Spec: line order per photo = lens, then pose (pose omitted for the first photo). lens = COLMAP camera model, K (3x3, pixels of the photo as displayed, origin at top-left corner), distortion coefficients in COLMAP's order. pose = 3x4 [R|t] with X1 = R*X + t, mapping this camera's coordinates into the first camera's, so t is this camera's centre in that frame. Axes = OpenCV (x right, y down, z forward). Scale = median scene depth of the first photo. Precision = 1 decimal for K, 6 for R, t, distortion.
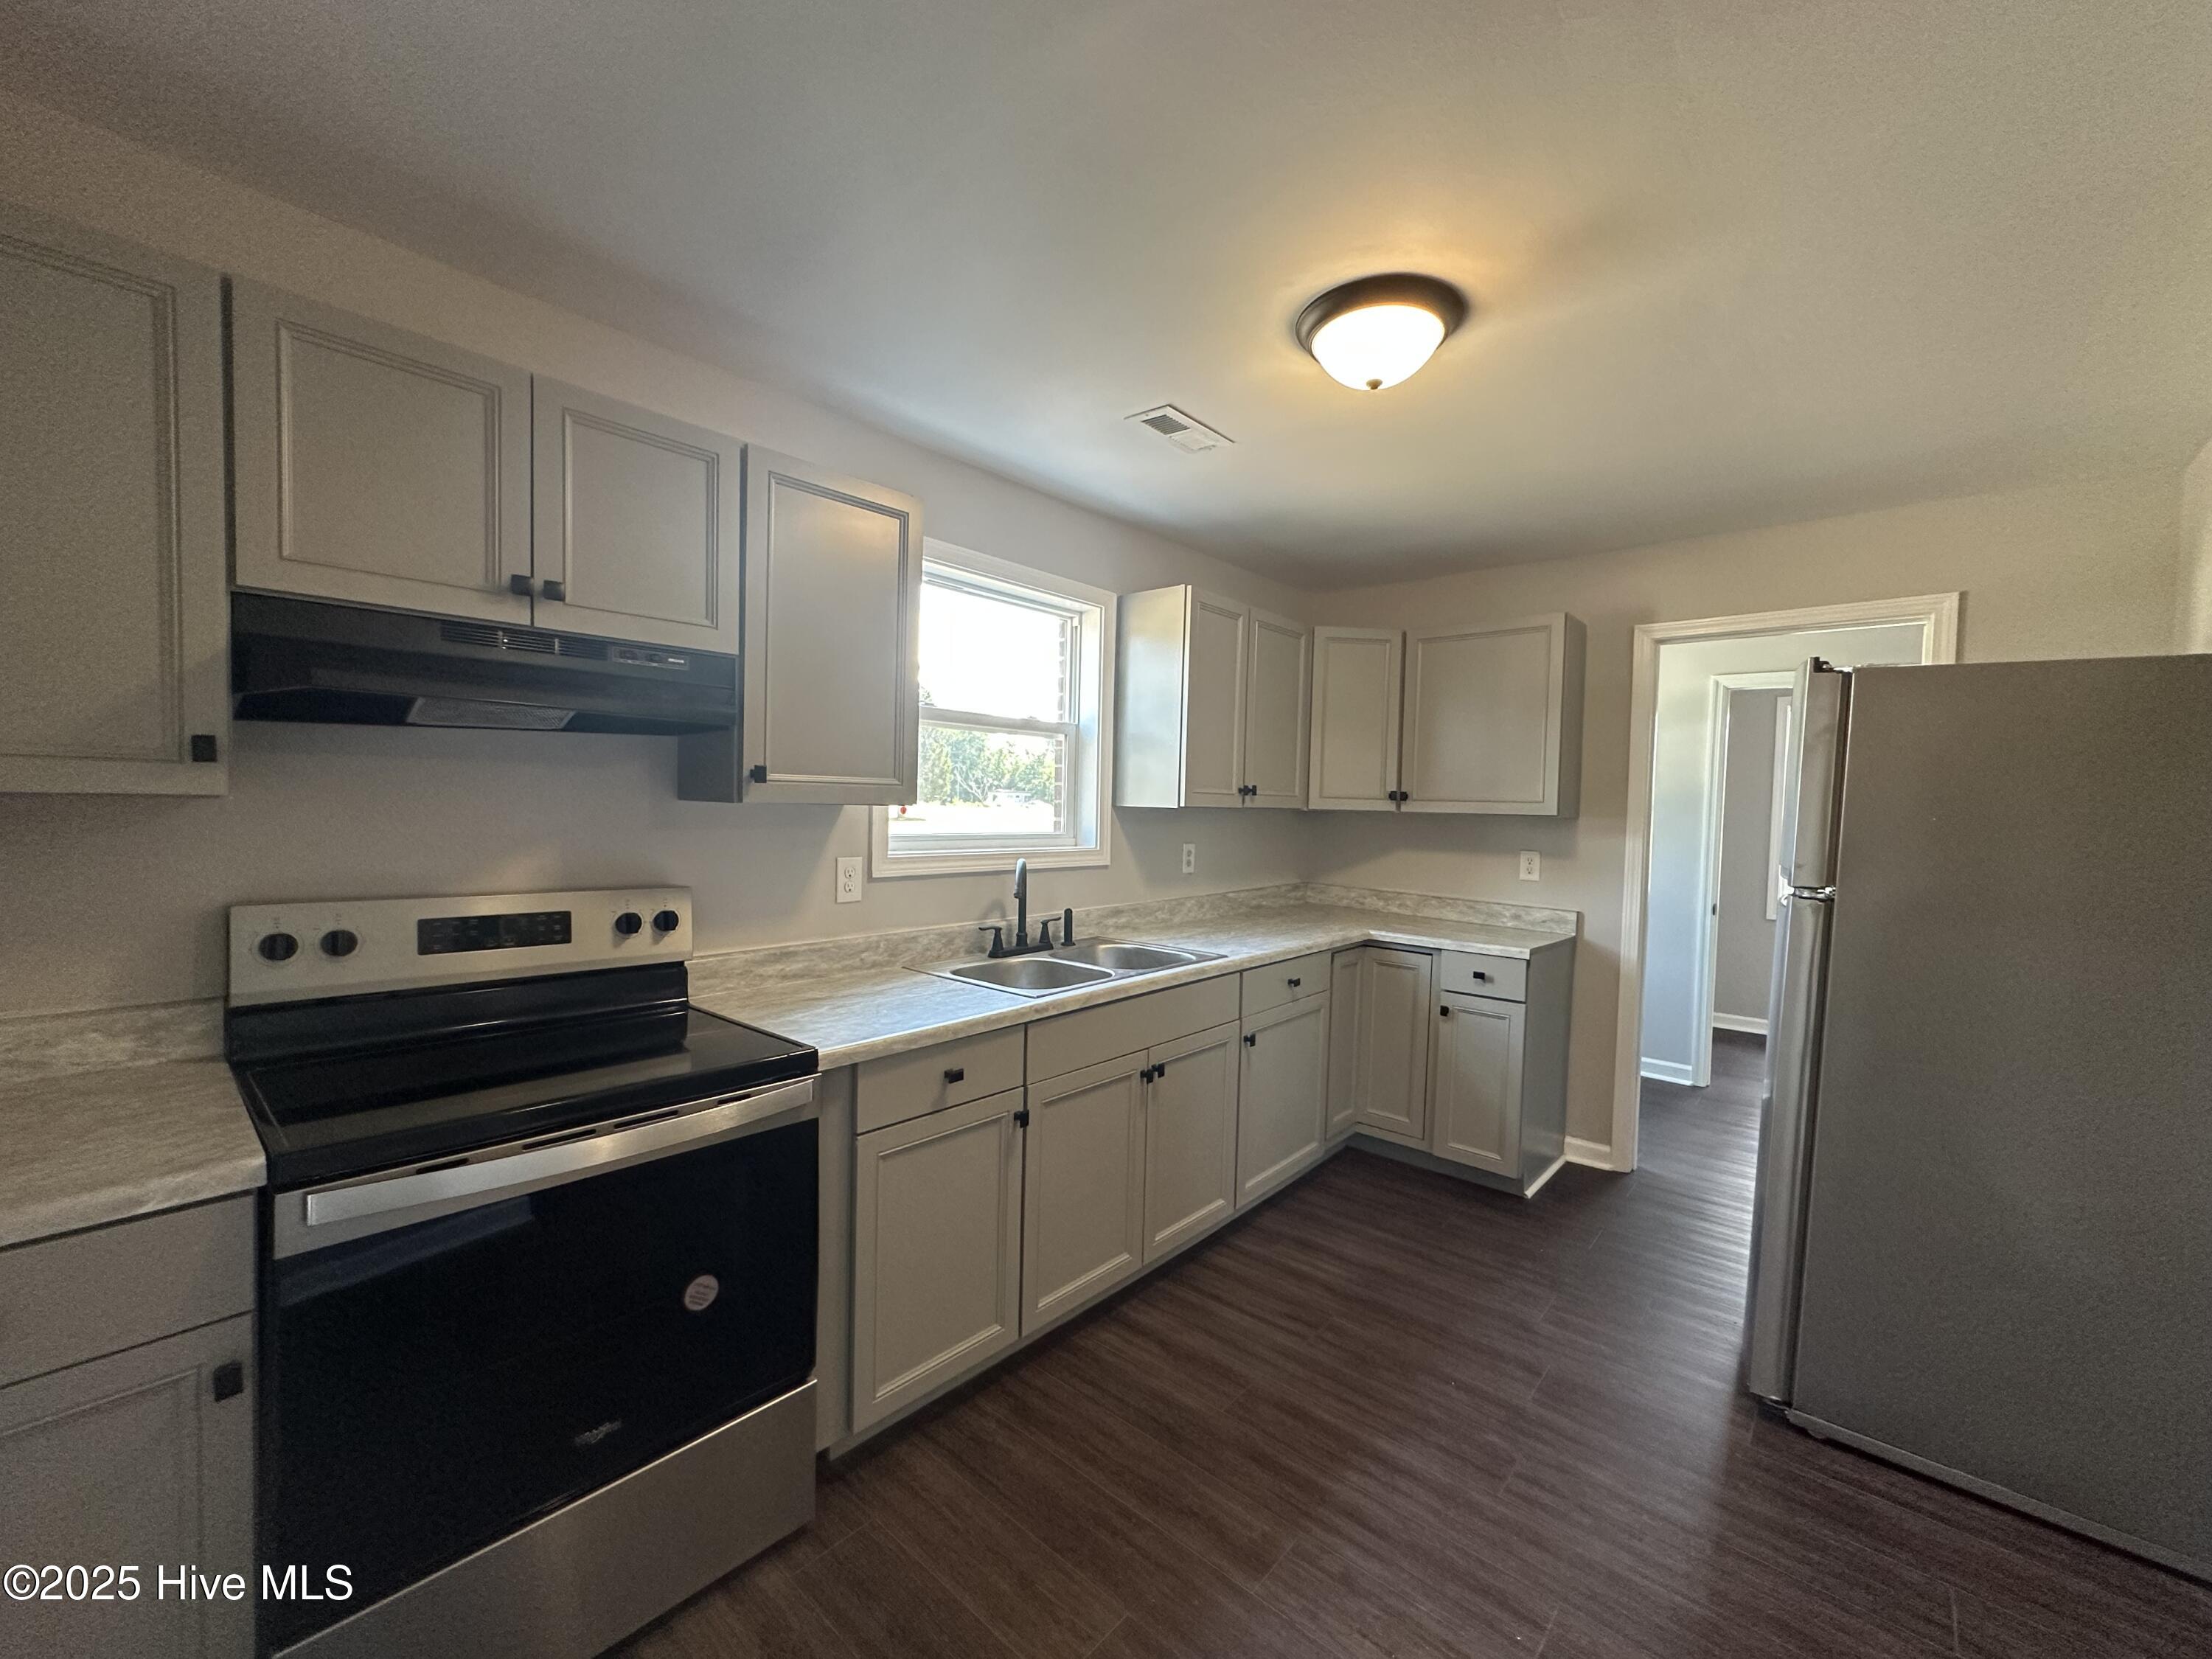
lens RADIAL K [[842.8, 0, 1106.0], [0, 842.8, 829.5], [0, 0, 1]] dist [-0.000048, -0.000033]
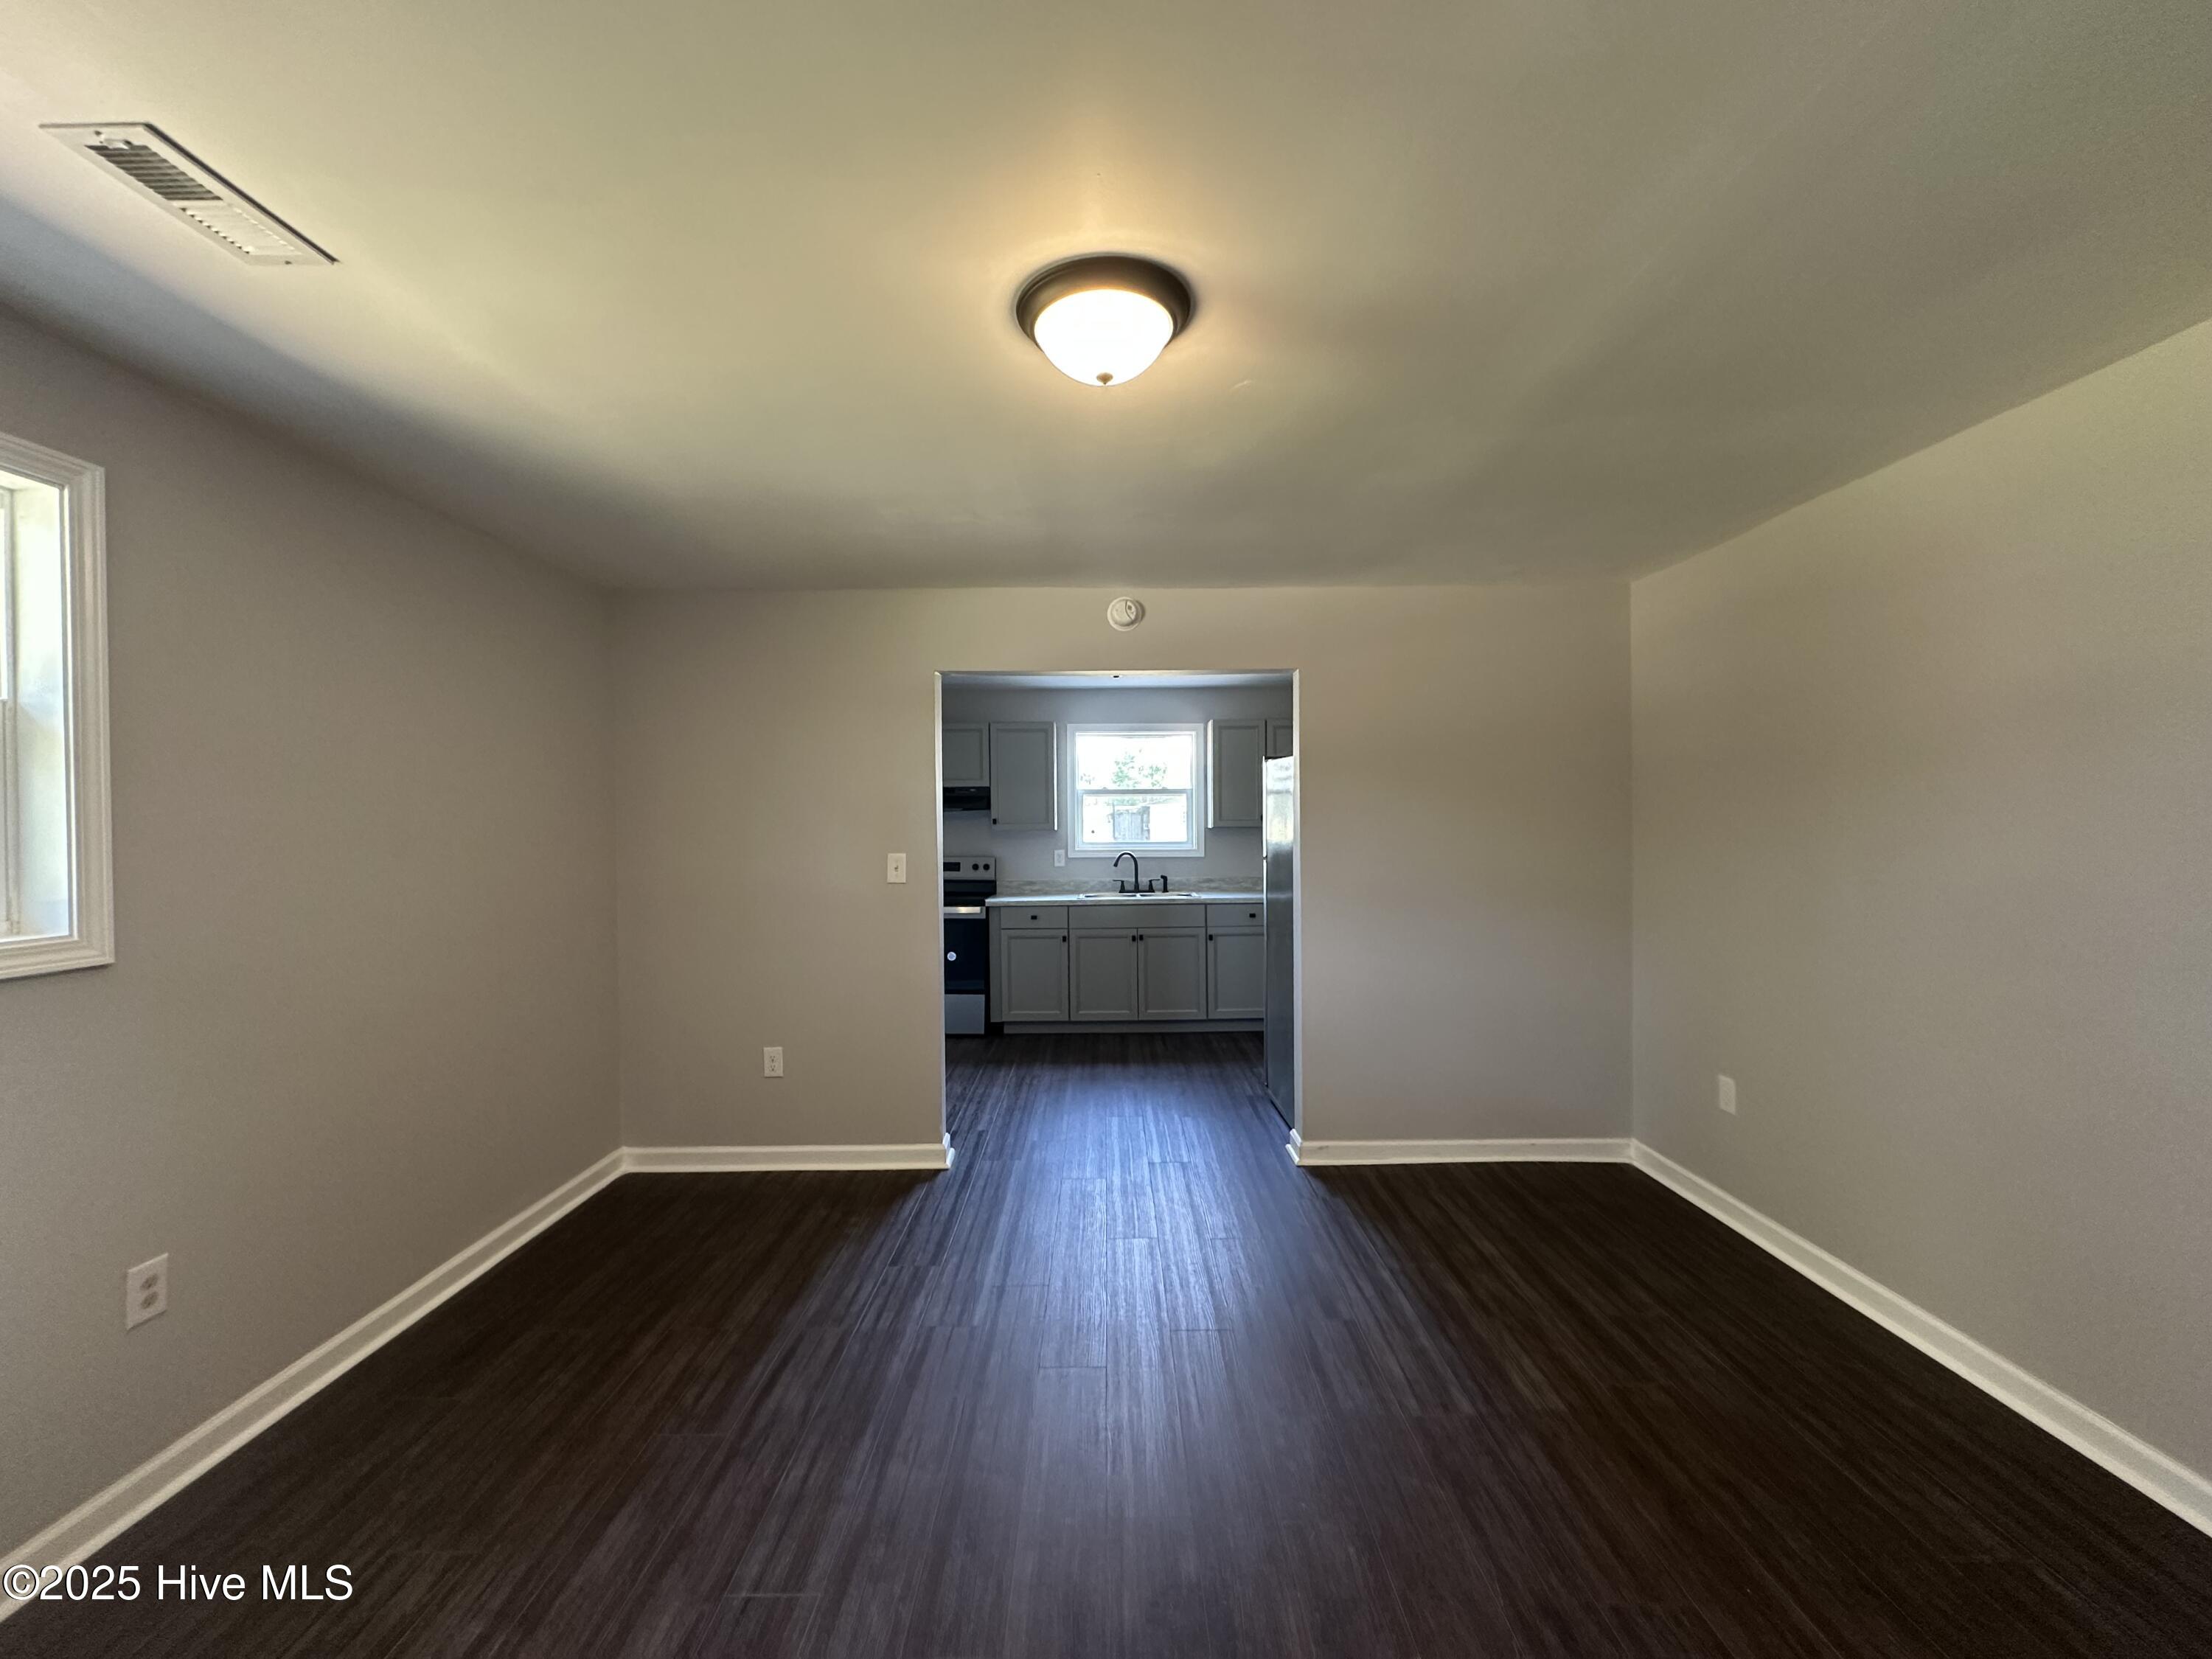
lens RADIAL K [[842.8, 0, 1106.0], [0, 842.8, 829.5], [0, 0, 1]] dist [-0.000048, -0.000033]
pose [[0.667589, -0.029159, -0.743958, 1.767000], [-0.000944, 0.999199, -0.040010, 0.075273], [0.744529, 0.027413, 0.667027, -0.666069]]
